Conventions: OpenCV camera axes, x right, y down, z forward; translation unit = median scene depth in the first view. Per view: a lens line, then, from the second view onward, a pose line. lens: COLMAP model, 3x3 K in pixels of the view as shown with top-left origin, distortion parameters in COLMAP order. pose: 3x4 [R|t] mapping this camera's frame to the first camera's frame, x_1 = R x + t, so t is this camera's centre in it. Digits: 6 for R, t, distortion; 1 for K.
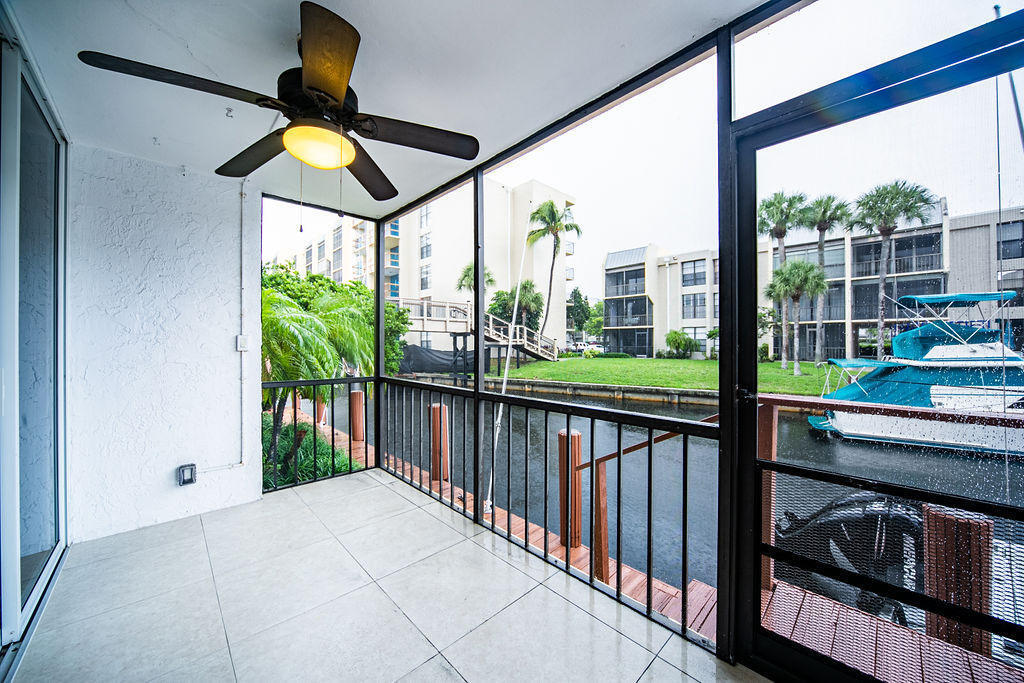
lens RADIAL K [[359.0, 0, 528.3], [0, 359.0, 344.0], [0, 0, 1]] dist [0.000588, 0.000179]
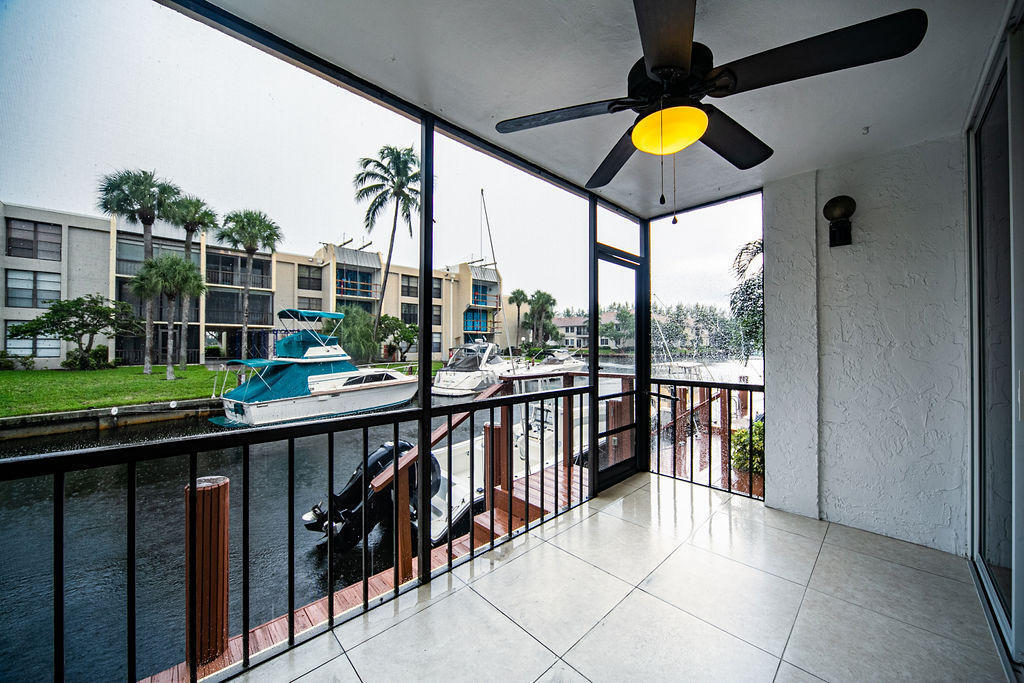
lens RADIAL K [[359.0, 0, 495.3], [0, 359.0, 338.9], [0, 0, 1]] dist [0.000588, 0.000179]
pose [[0.081745, 0.020536, 0.996442, -0.076999], [-0.001503, 0.999789, -0.020481, -0.000338], [-0.996652, 0.000176, 0.081758, 0.069988]]
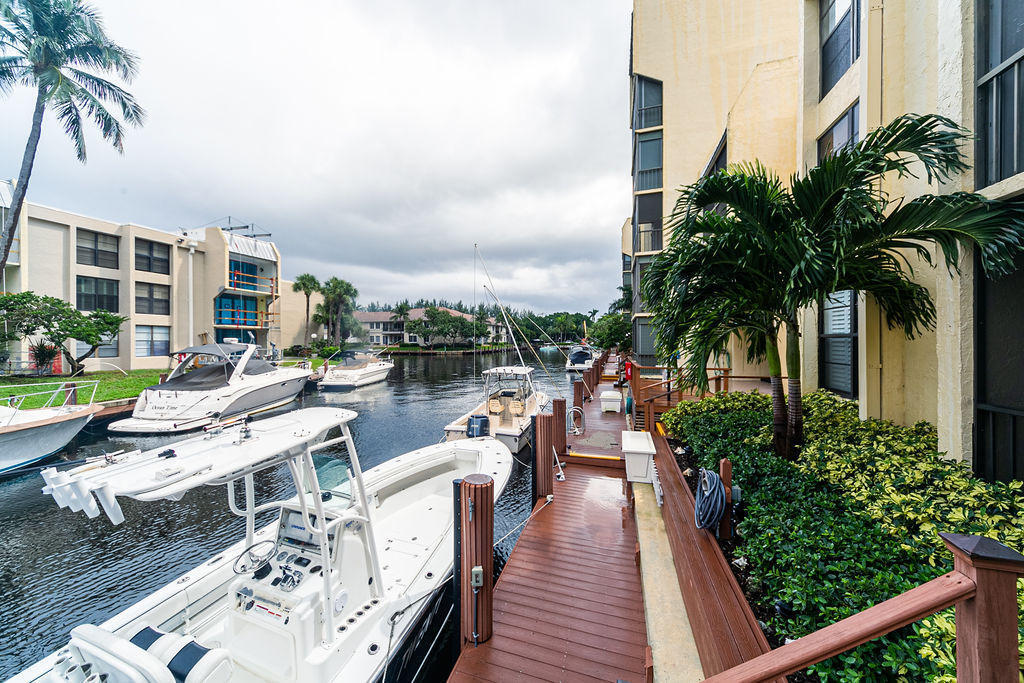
lens RADIAL K [[359.0, 0, 513.0], [0, 359.0, 345.7], [0, 0, 1]] dist [0.000588, 0.000179]
pose [[-0.469750, -0.006094, 0.882779, 0.075260], [0.004237, 0.999949, 0.009158, -0.008519], [-0.882790, 0.008043, -0.469700, 0.049088]]
